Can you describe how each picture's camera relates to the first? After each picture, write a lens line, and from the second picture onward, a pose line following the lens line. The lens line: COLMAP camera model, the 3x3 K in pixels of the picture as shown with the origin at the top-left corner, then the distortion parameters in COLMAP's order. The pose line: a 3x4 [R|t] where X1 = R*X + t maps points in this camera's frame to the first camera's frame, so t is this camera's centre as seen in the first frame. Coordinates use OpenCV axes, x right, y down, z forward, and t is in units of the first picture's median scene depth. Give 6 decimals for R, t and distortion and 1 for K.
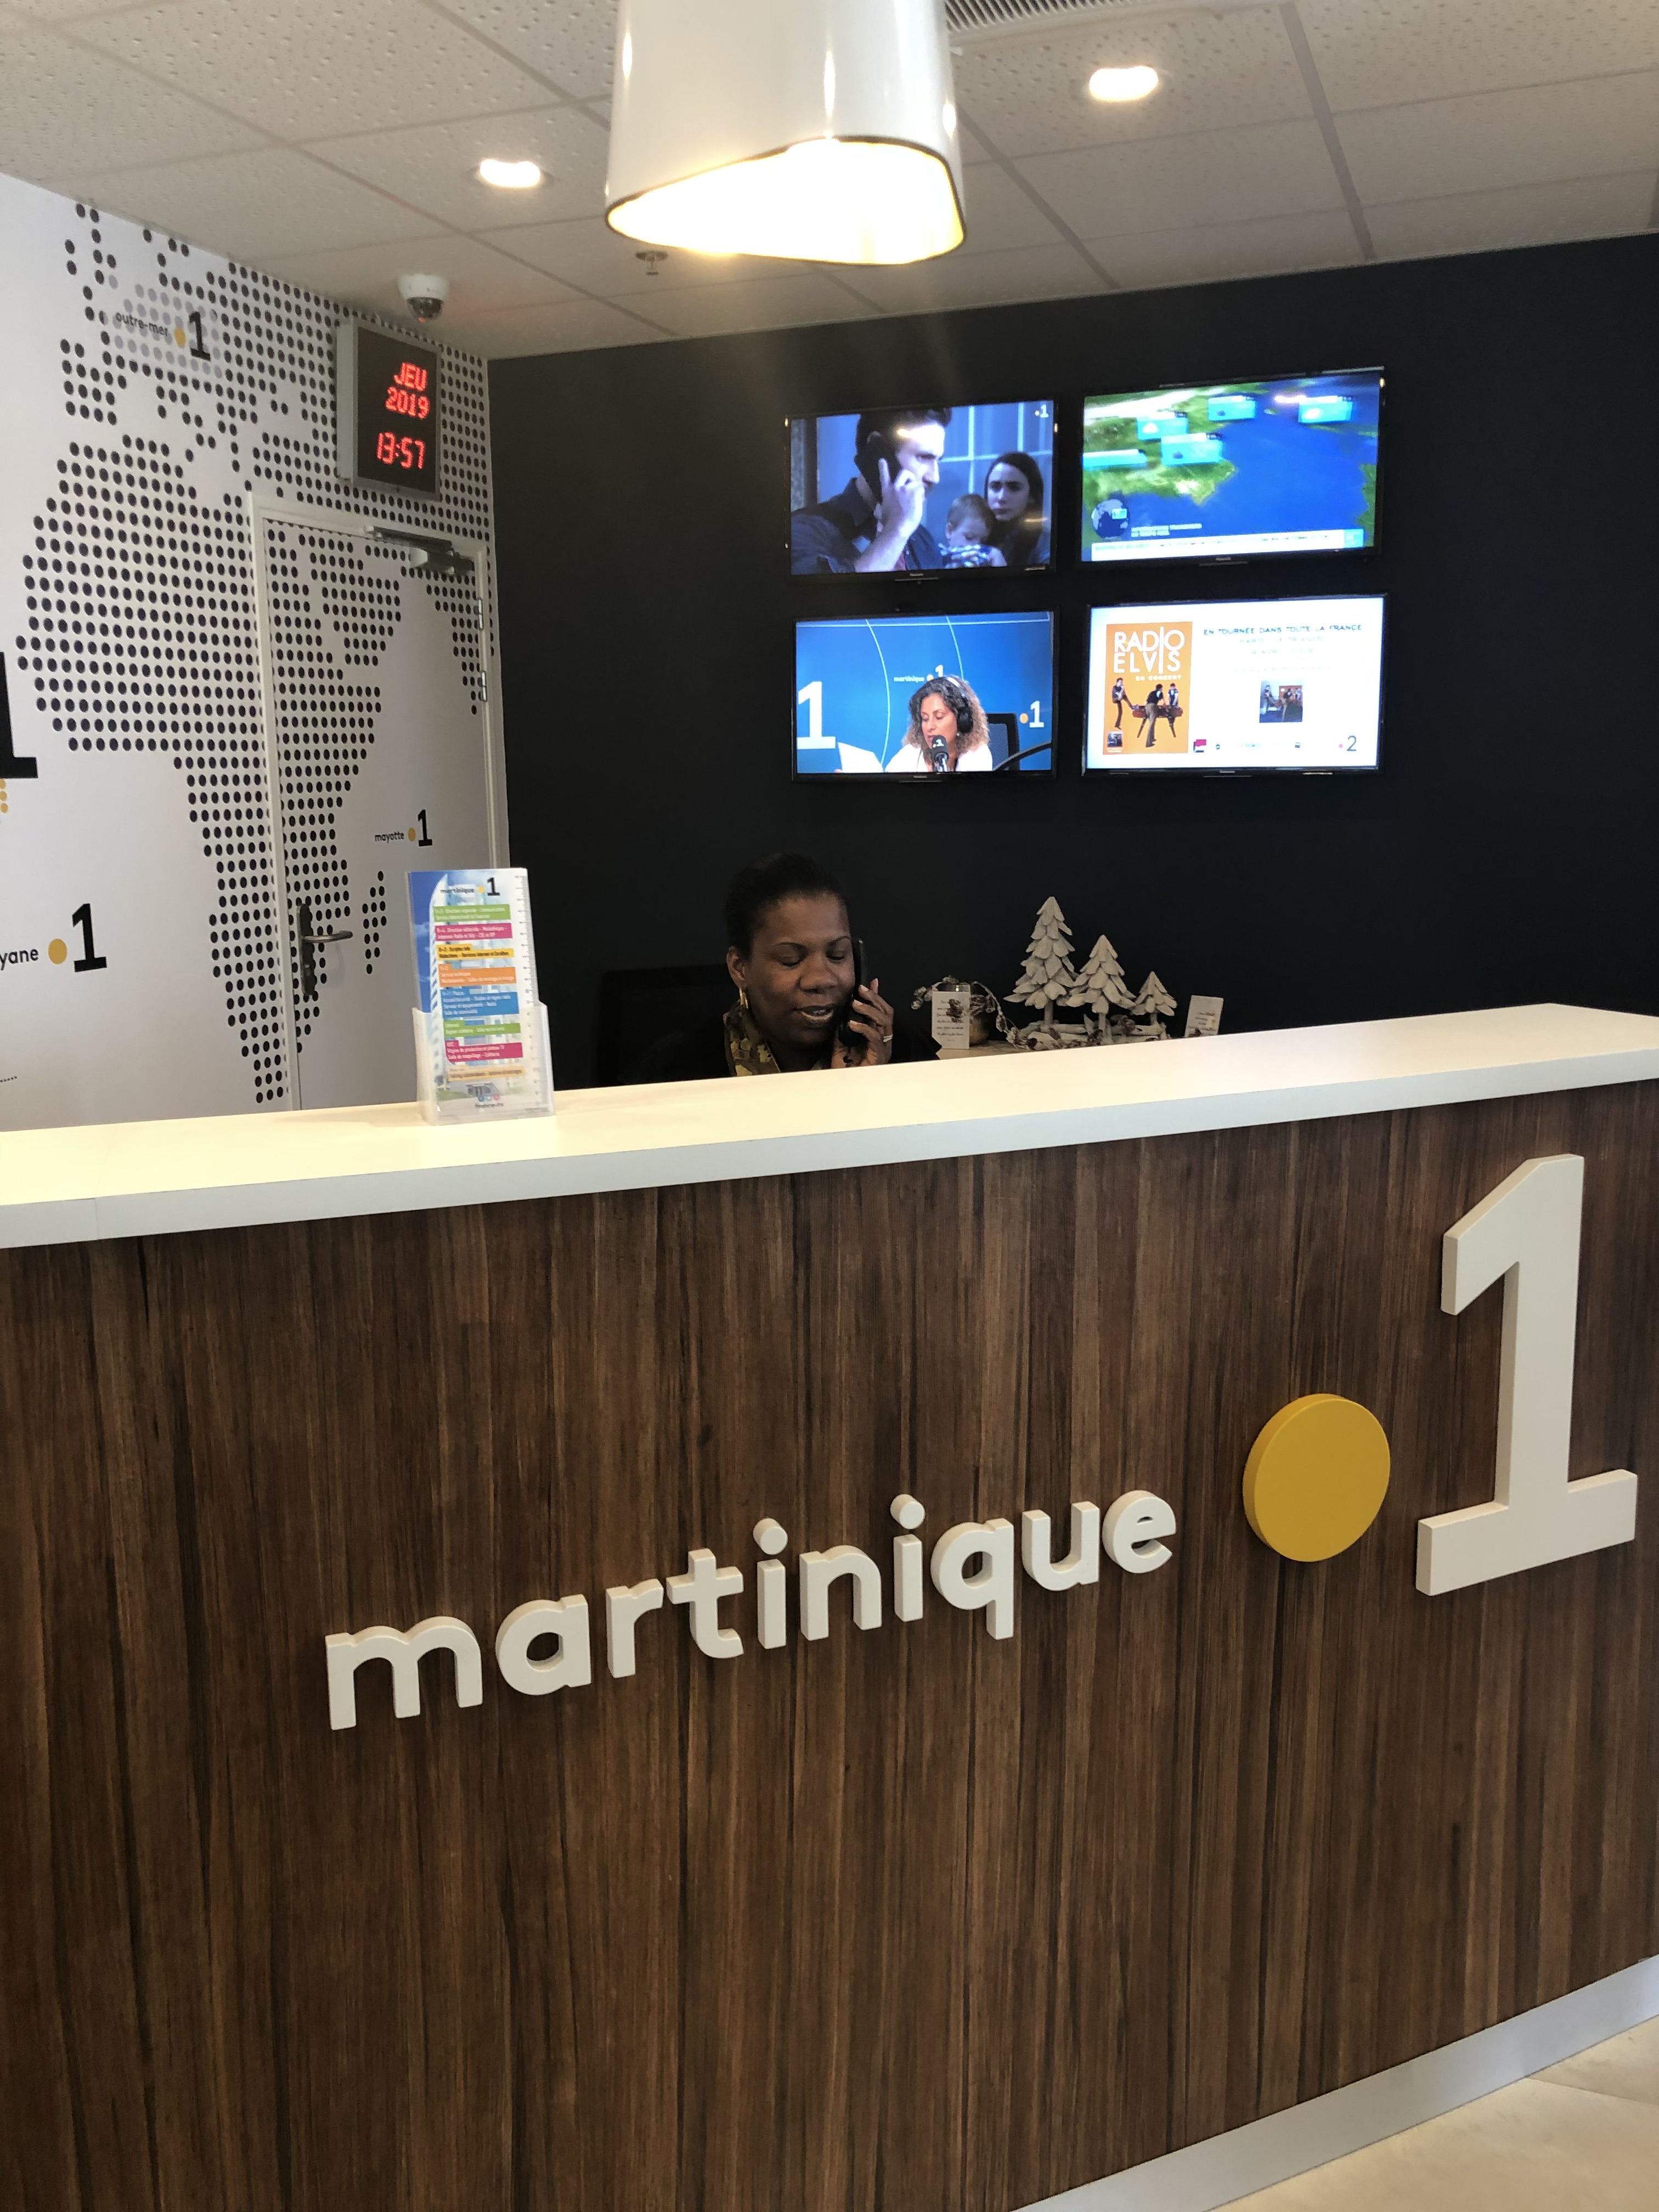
lens RADIAL K [[1772.0, 0, 829.5], [0, 1772.0, 1106.0], [0, 0, 1]] dist [0.039148, 0.001328]
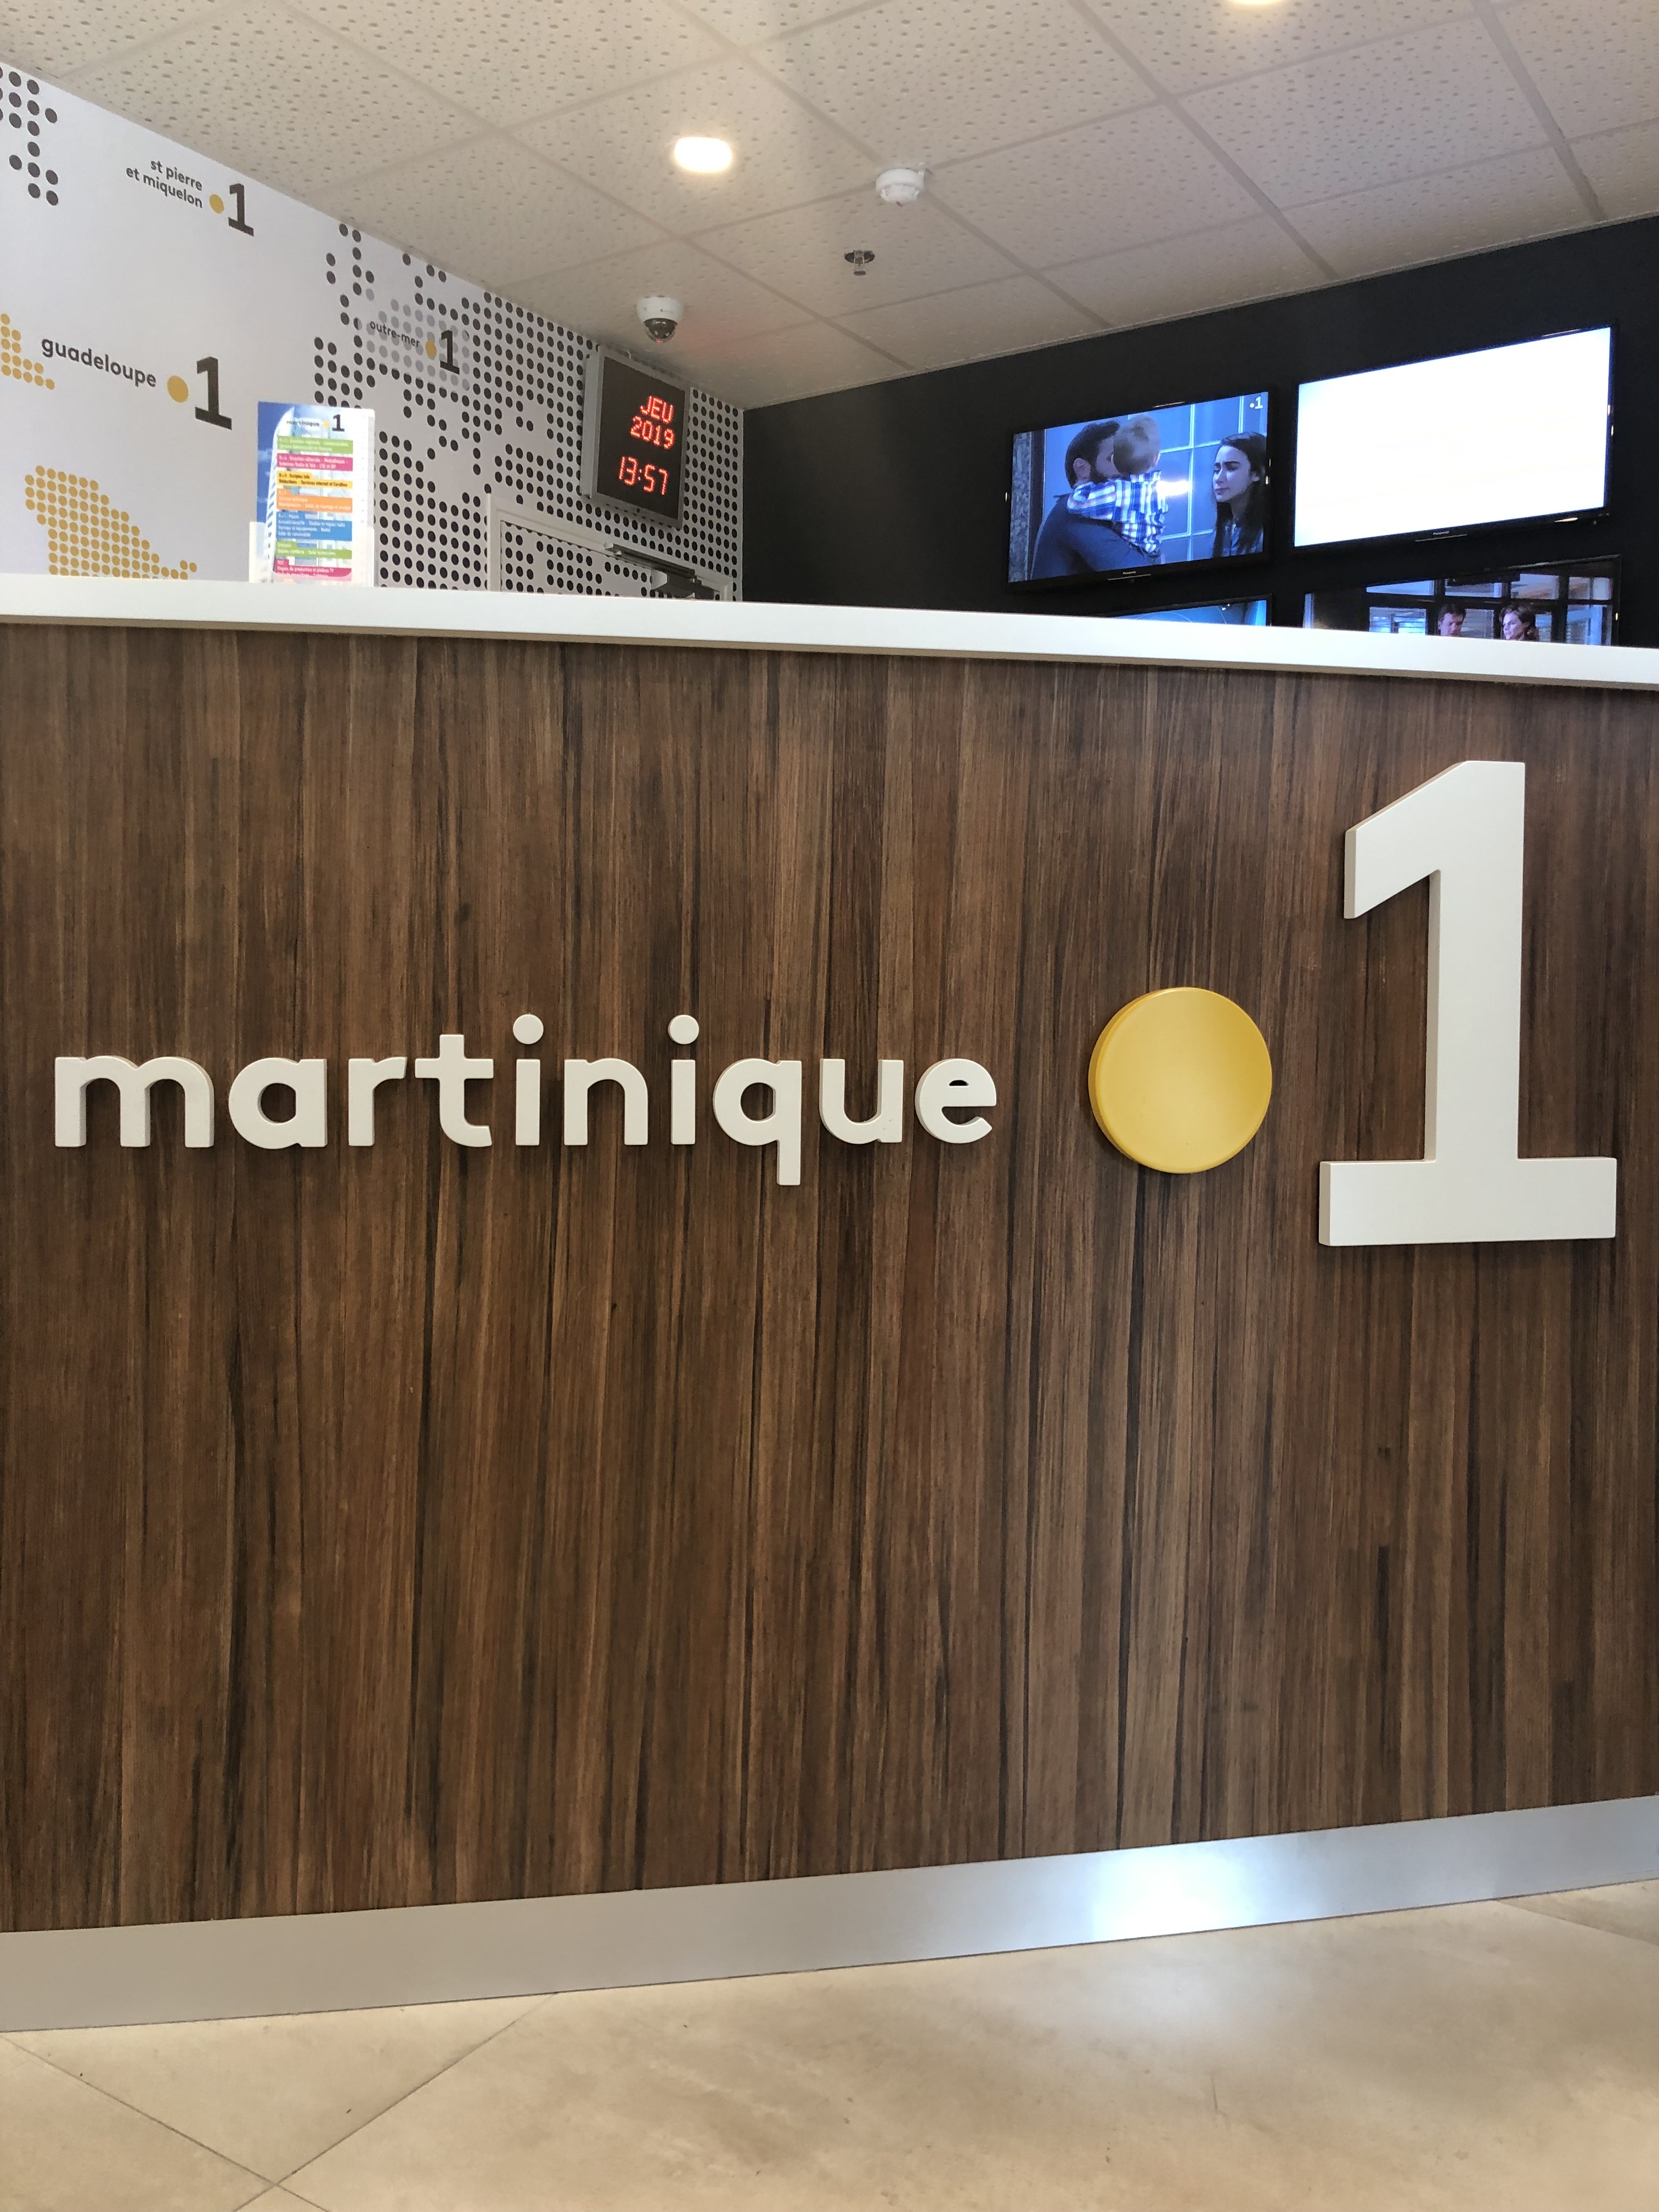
lens RADIAL K [[1791.3, 0, 829.5], [0, 1791.3, 1106.0], [0, 0, 1]] dist [0.064397, -0.080233]
pose [[0.975539, 0.032103, -0.217471, 0.318135], [-0.060227, 0.990458, -0.123959, 0.368034], [0.211417, 0.134025, 0.968163, 0.086612]]
